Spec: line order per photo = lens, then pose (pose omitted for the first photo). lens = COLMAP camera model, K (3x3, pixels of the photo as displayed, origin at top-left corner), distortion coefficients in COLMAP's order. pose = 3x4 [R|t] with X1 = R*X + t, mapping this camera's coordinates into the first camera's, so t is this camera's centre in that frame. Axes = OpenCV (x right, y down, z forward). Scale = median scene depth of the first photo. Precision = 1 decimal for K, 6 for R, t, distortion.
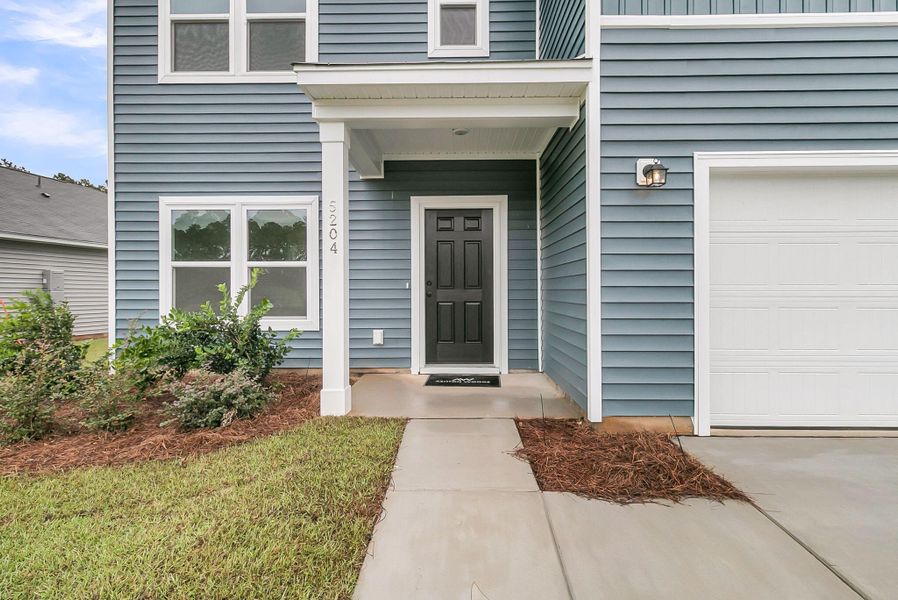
lens RADIAL K [[422.5, 0, 449.0], [0, 422.5, 300.0], [0, 0, 1]] dist [-0.000339, -0.000049]
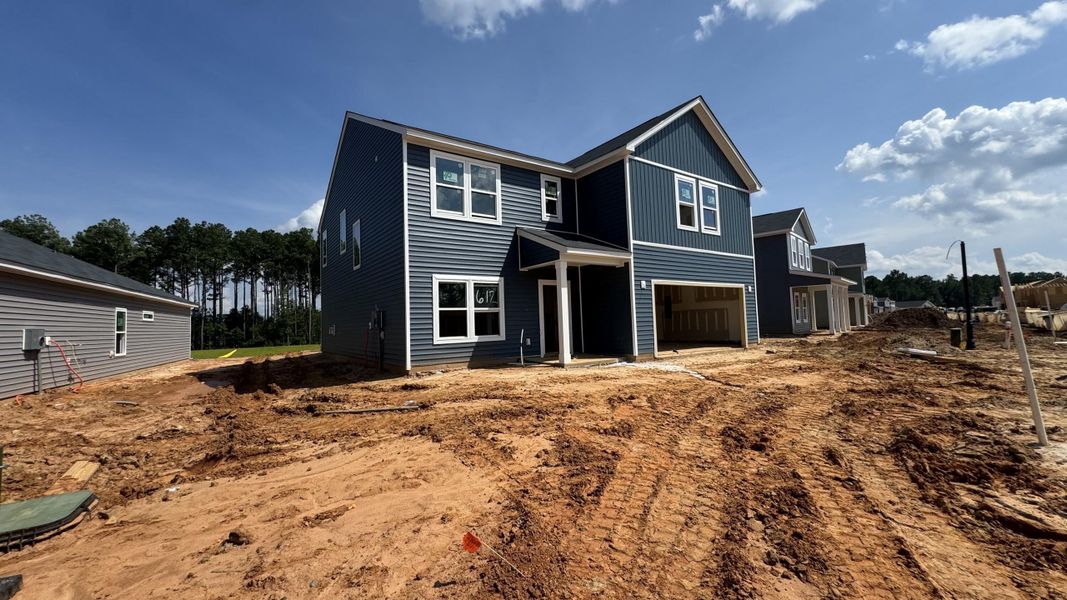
lens RADIAL K [[428.3, 0, 528.7], [0, 428.3, 302.6], [0, 0, 1]] dist [0.001916, 0.000087]
pose [[0.804084, 0.001280, 0.594515, -1.502250], [0.037668, 0.997879, -0.053095, 0.002559], [-0.593321, 0.065087, 0.802330, -0.806644]]
